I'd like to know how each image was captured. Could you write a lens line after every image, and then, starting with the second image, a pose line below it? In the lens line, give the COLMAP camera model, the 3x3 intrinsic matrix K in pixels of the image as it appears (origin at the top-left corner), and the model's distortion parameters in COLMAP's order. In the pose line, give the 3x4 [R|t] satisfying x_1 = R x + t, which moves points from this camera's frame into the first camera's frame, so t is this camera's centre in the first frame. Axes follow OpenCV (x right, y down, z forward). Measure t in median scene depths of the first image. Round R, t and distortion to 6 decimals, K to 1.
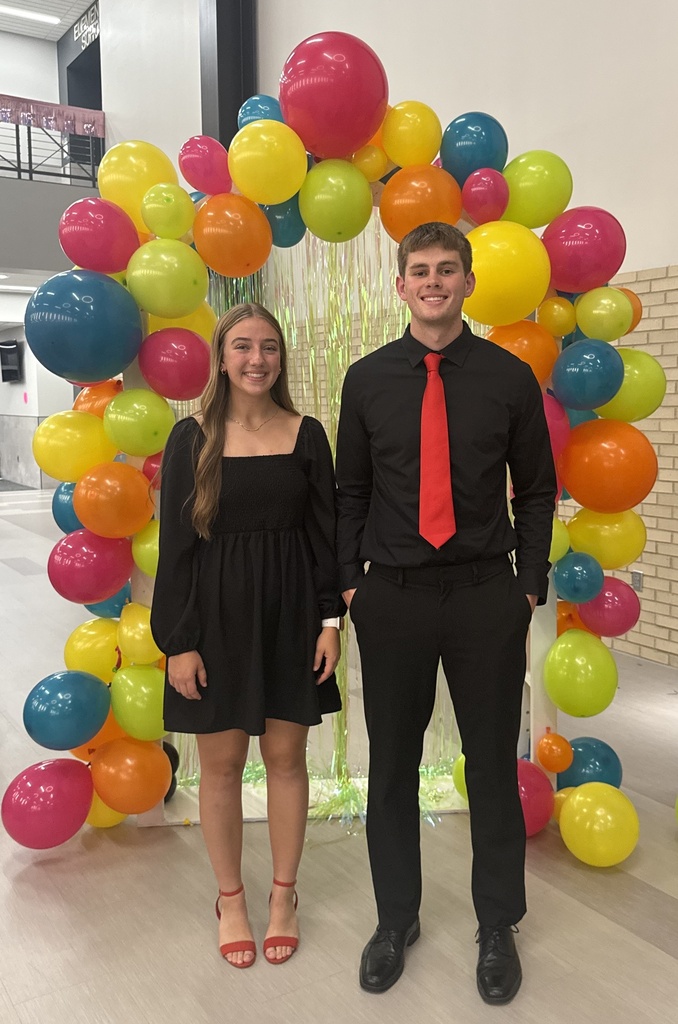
lens RADIAL K [[962.5, 0, 380.7], [0, 962.5, 500.9], [0, 0, 1]] dist [0.021420, 0.000000]
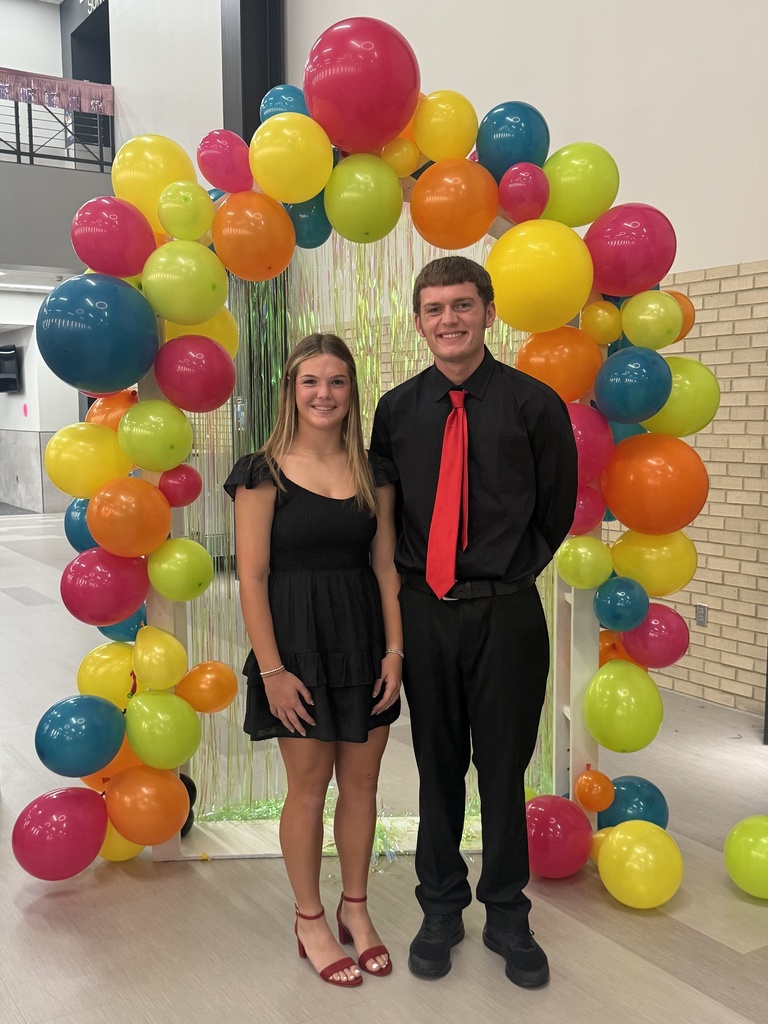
lens RADIAL K [[1092.6, 0, 381.1], [0, 1092.6, 555.4], [0, 0, 1]] dist [0.029500, 0.000000]
pose [[0.999221, 0.007365, -0.038773, 0.013892], [-0.006420, 0.999681, 0.024438, 0.008727], [0.038940, -0.024170, 0.998949, -0.068815]]
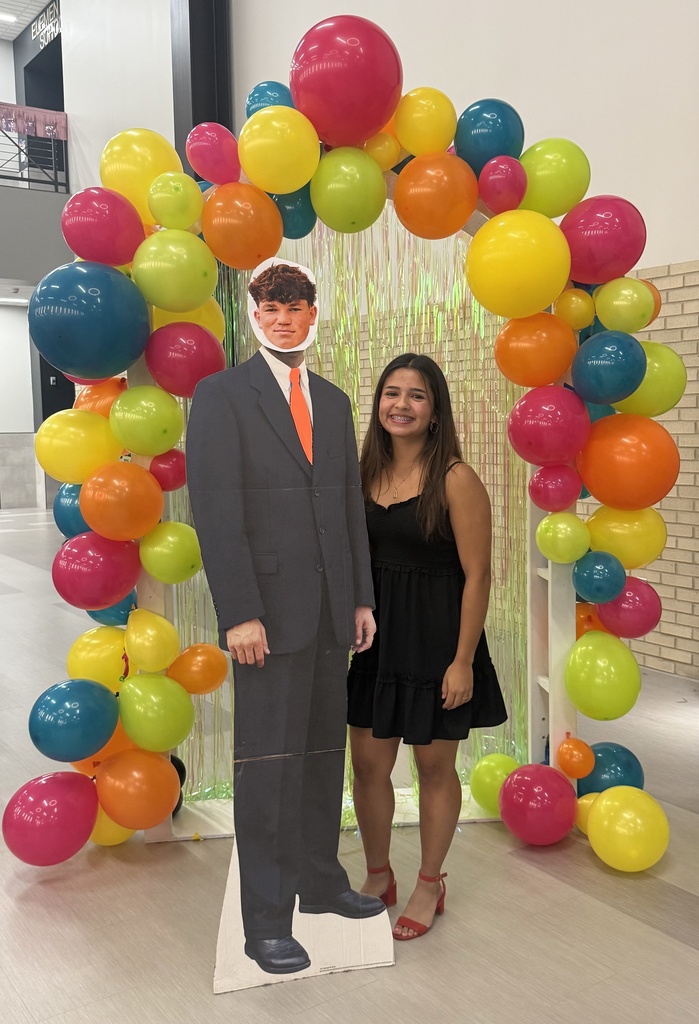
lens RADIAL K [[1000.0, 0, 381.6], [0, 1000.0, 511.9], [0, 0, 1]] dist [0.018555, 0.000000]
pose [[0.999605, -0.011154, 0.025794, -0.041651], [0.011295, 0.999922, -0.005339, 0.017485], [-0.025733, 0.005628, 0.999653, -0.005741]]
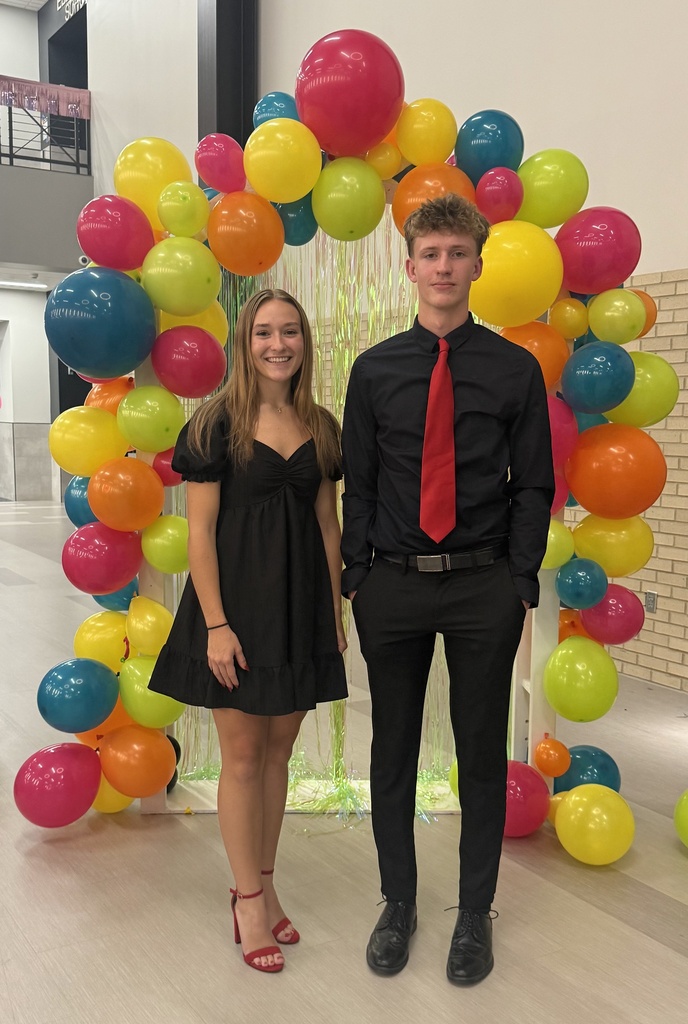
lens RADIAL K [[1049.1, 0, 316.8], [0, 1049.1, 562.9], [0, 0, 1]] dist [0.025646, 0.000000]
pose [[0.998043, 0.025275, -0.057188, -0.007341], [-0.022978, 0.998916, 0.040474, 0.021895], [0.058149, -0.039080, 0.997543, -0.104972]]
